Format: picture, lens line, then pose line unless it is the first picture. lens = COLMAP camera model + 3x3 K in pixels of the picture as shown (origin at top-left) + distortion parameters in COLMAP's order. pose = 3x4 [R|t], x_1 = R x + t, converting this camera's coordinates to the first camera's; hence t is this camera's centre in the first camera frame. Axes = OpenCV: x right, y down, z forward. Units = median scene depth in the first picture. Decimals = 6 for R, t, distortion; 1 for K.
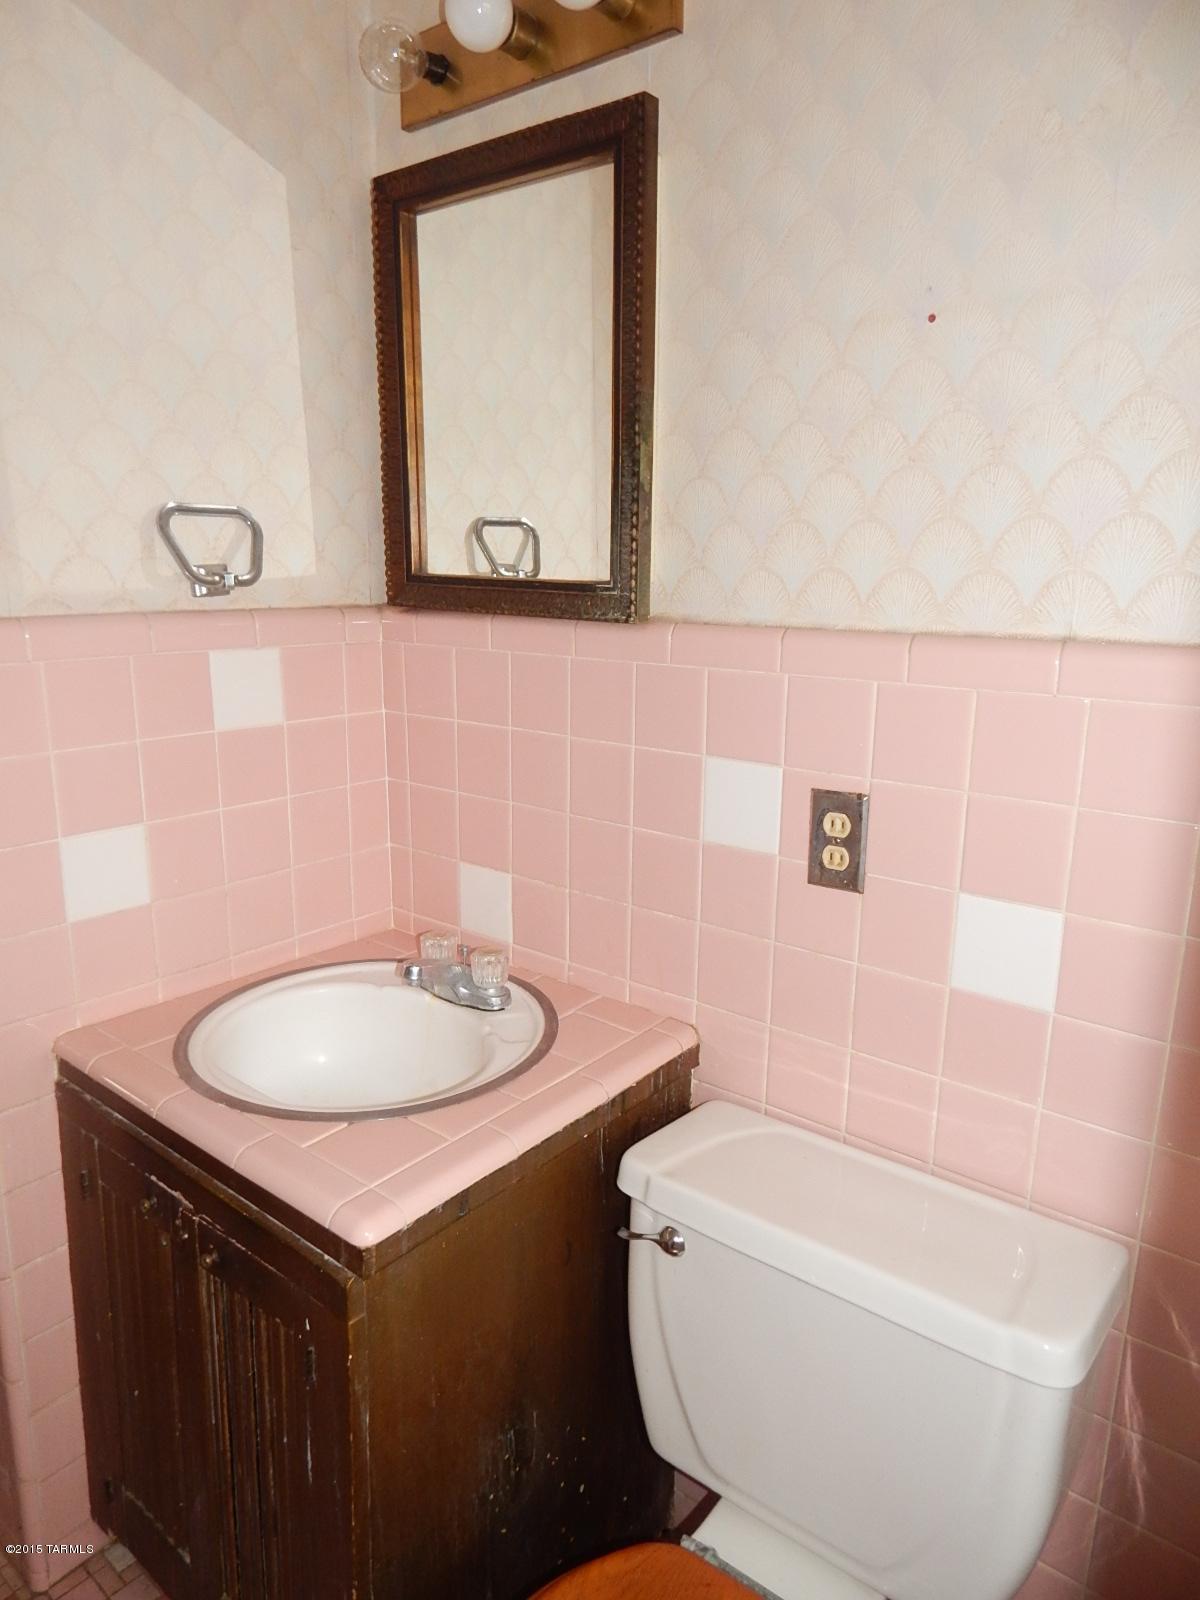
lens RADIAL K [[1047.6, 0, 603.5], [0, 1047.6, 797.5], [0, 0, 1]] dist [0.006271, -0.002126]
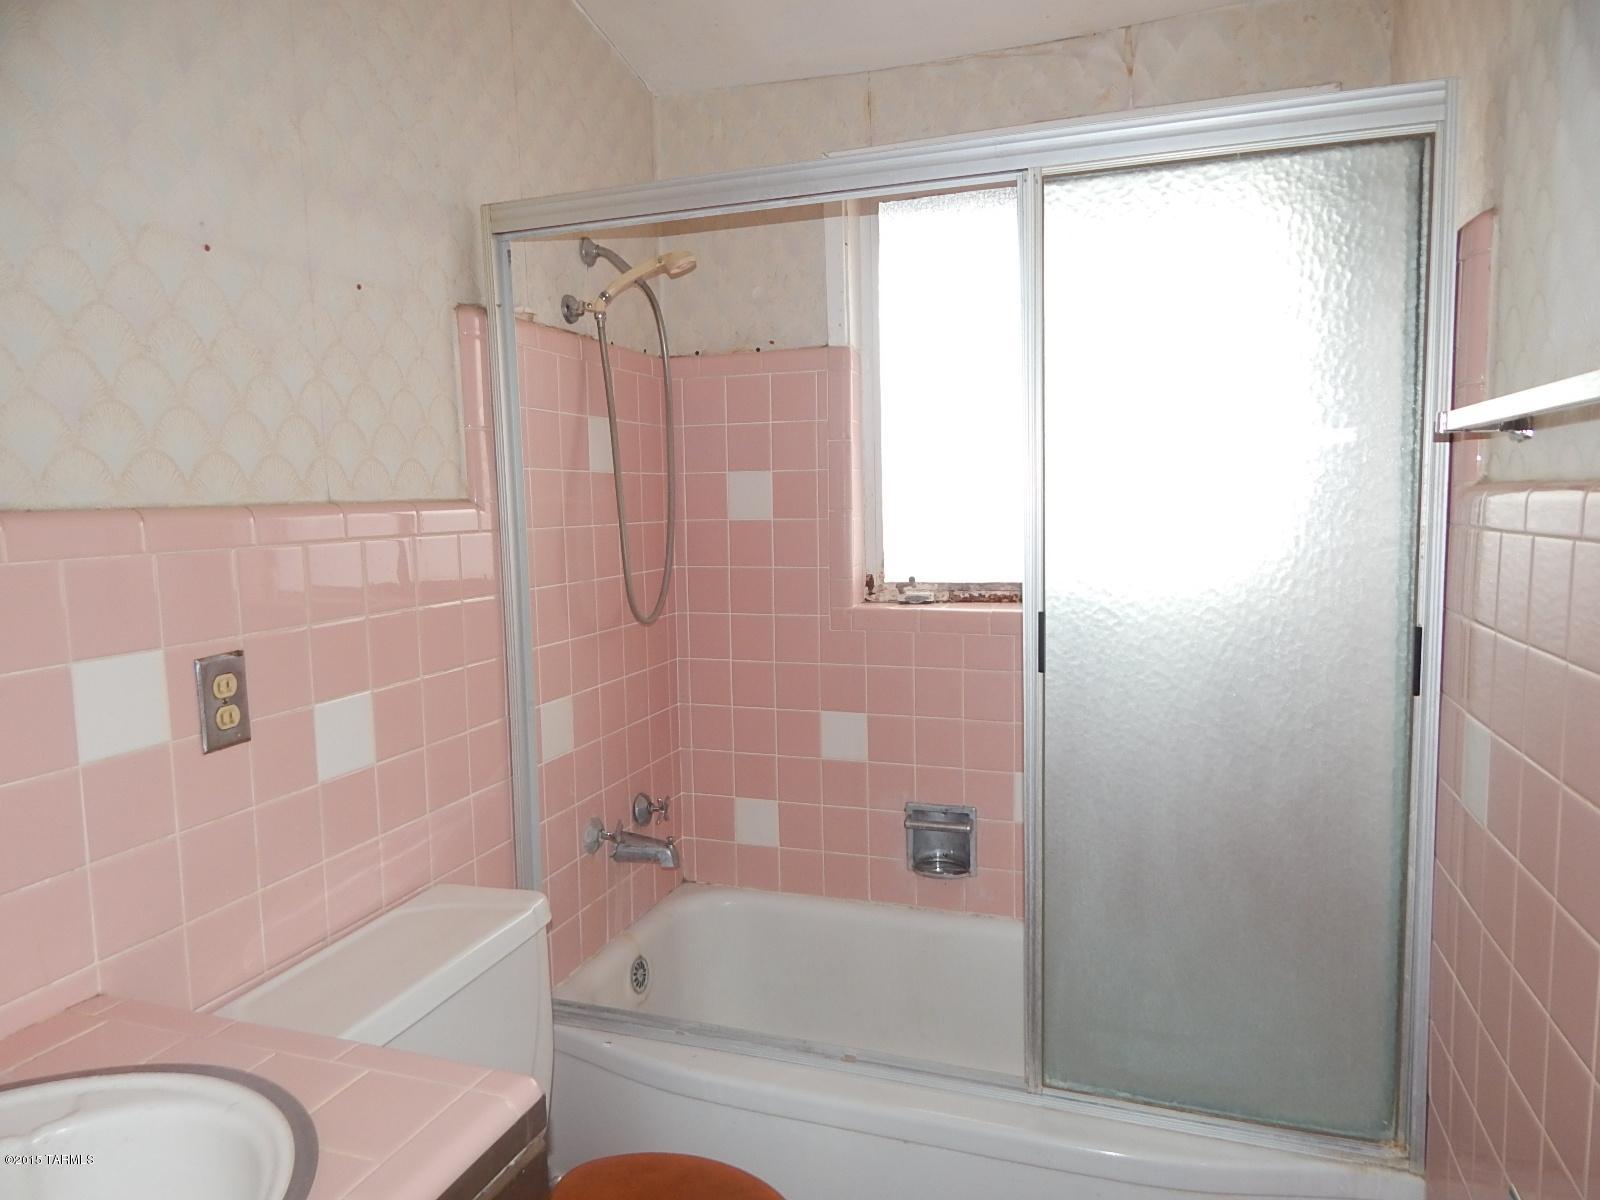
lens RADIAL K [[1047.6, 0, 802.0], [0, 1047.6, 601.1], [0, 0, 1]] dist [0.006271, -0.002126]
pose [[-0.340723, -0.095086, 0.935343, -0.974196], [0.228289, 0.956730, 0.180421, -0.116201], [-0.912026, 0.275002, -0.304273, 0.766600]]
